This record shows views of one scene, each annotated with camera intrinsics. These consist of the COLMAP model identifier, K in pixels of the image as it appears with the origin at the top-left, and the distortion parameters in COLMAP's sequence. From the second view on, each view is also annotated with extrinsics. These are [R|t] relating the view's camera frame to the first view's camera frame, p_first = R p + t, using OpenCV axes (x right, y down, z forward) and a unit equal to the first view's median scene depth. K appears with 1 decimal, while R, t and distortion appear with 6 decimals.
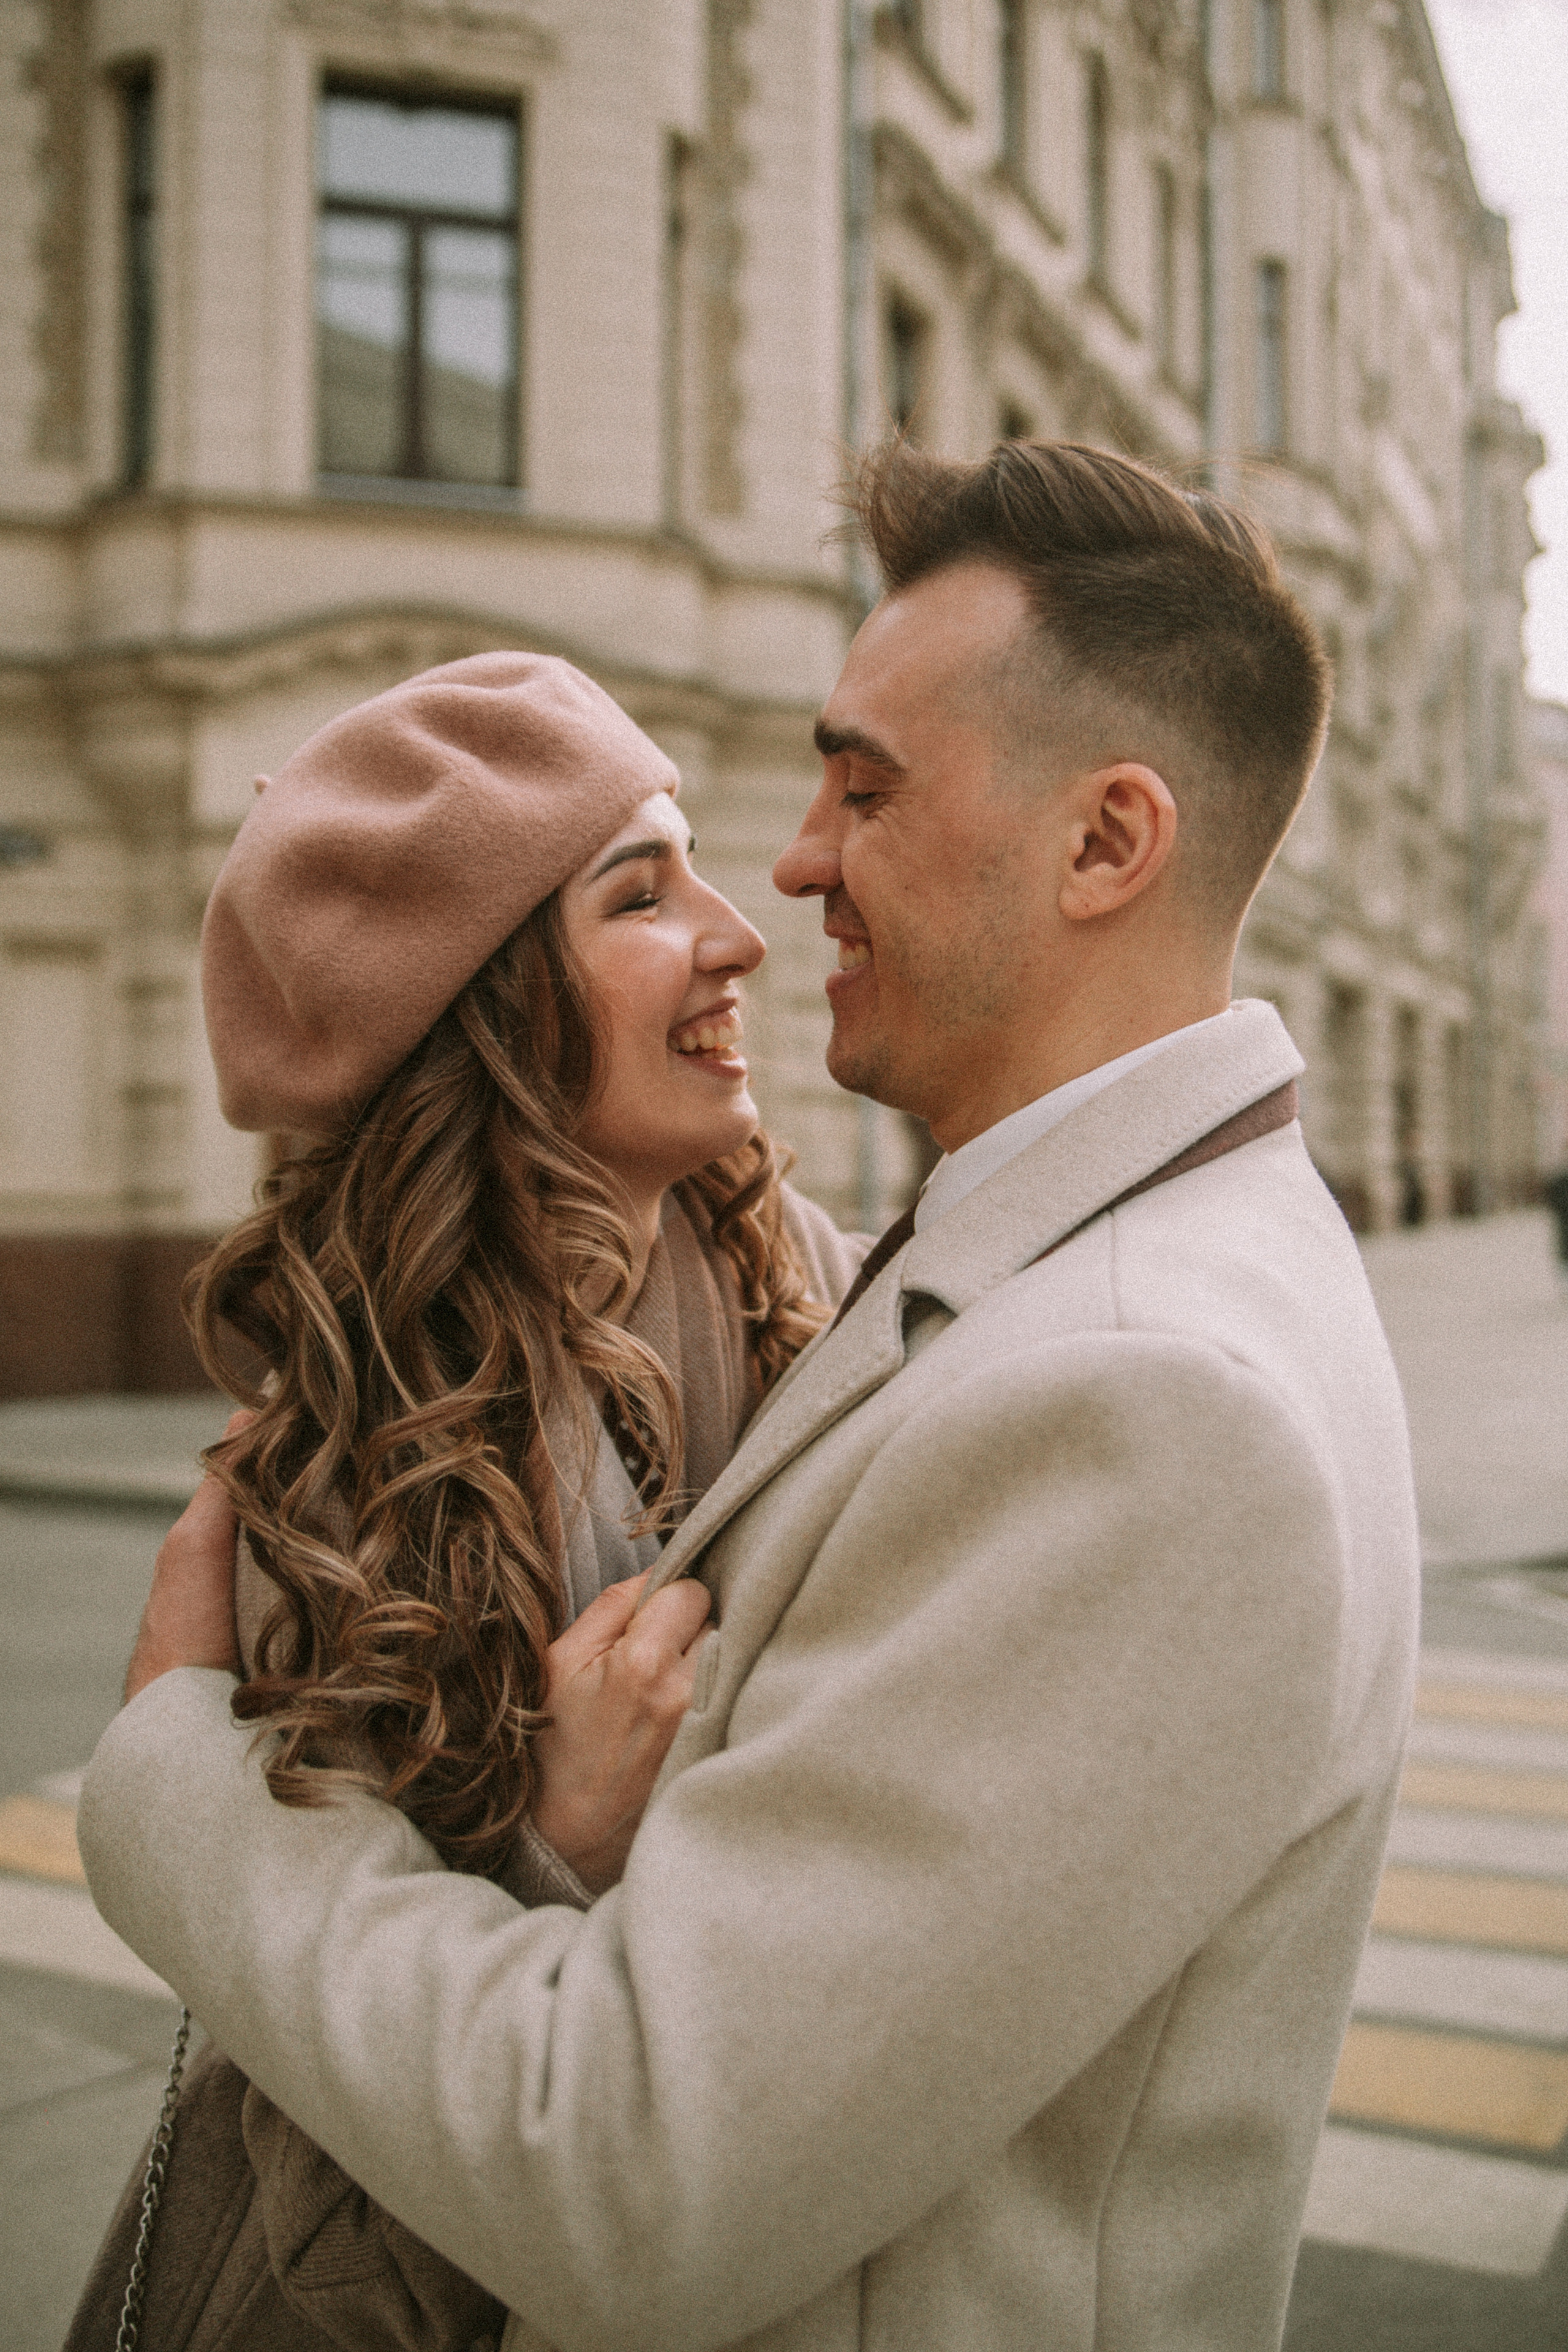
lens RADIAL K [[2488.6, 0, 790.0], [0, 2488.6, 1170.4], [0, 0, 1]] dist [-0.051473, 0.000000]
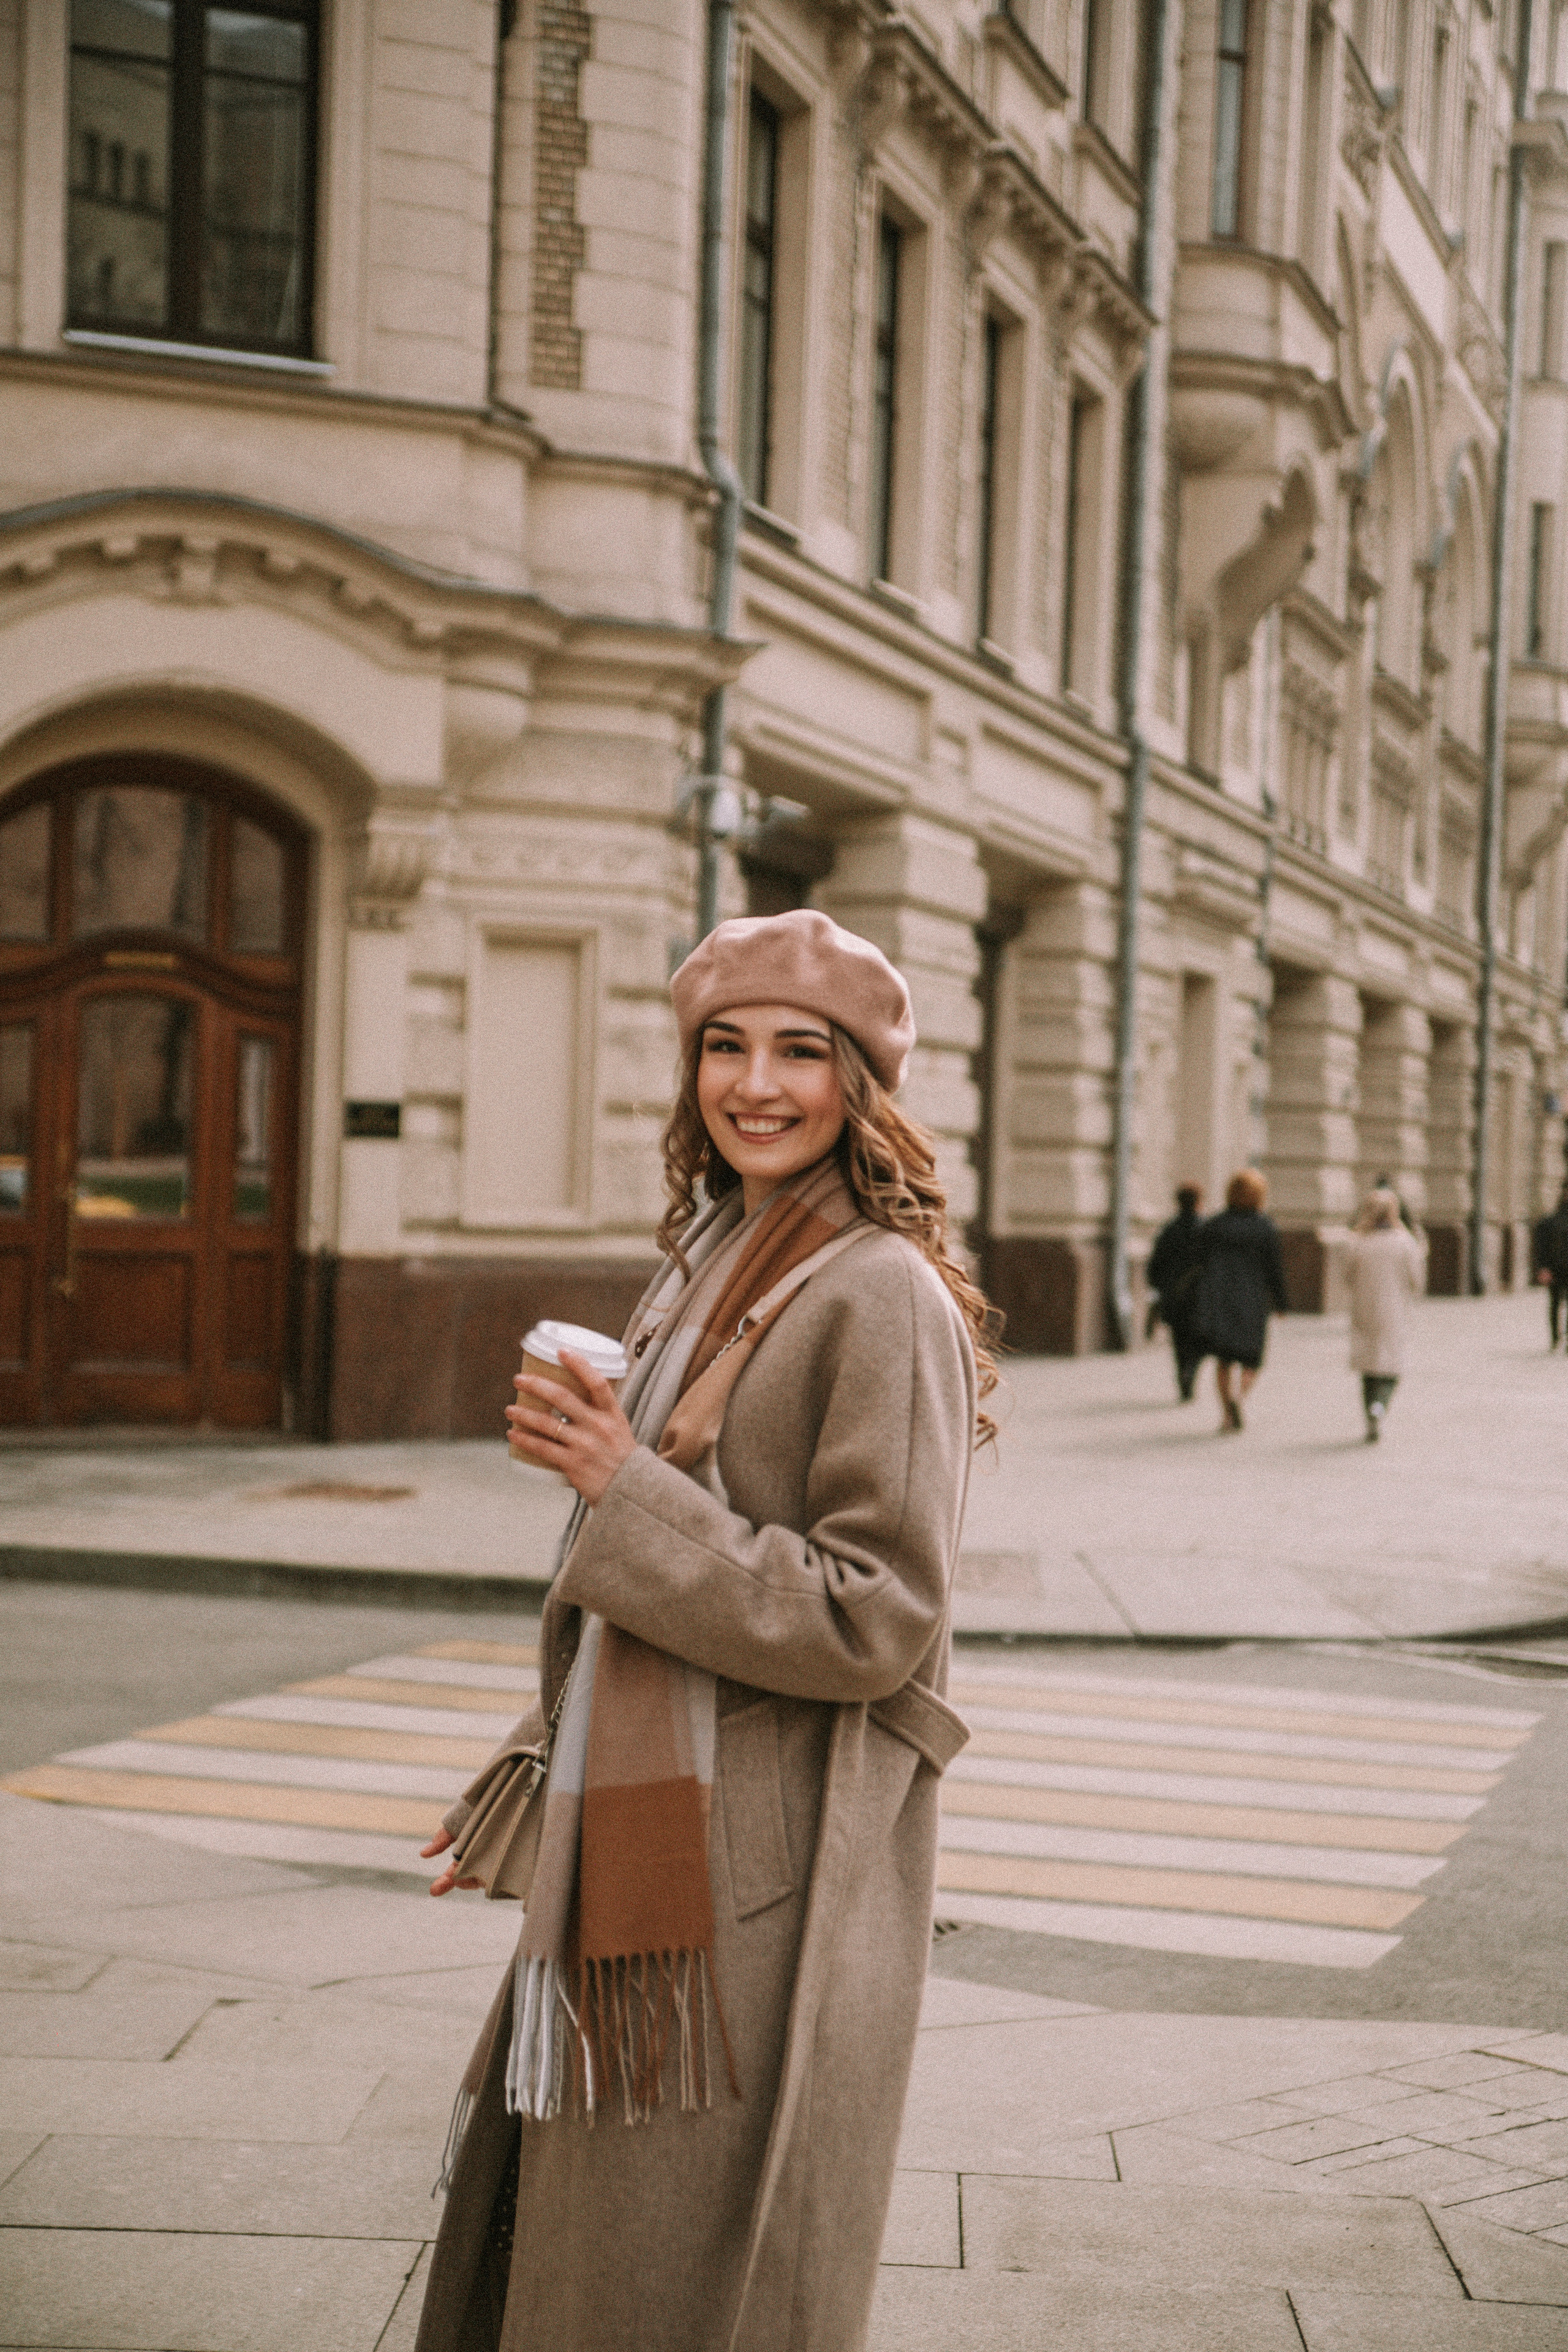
lens RADIAL K [[3944.6, 0, 780.9], [0, 3944.6, 1172.8], [0, 0, 1]] dist [0.228320, 0.000000]
pose [[0.995089, 0.035208, 0.092512, -0.056026], [-0.034722, 0.999373, -0.006861, -0.001083], [-0.092695, 0.003615, 0.995688, -0.258282]]
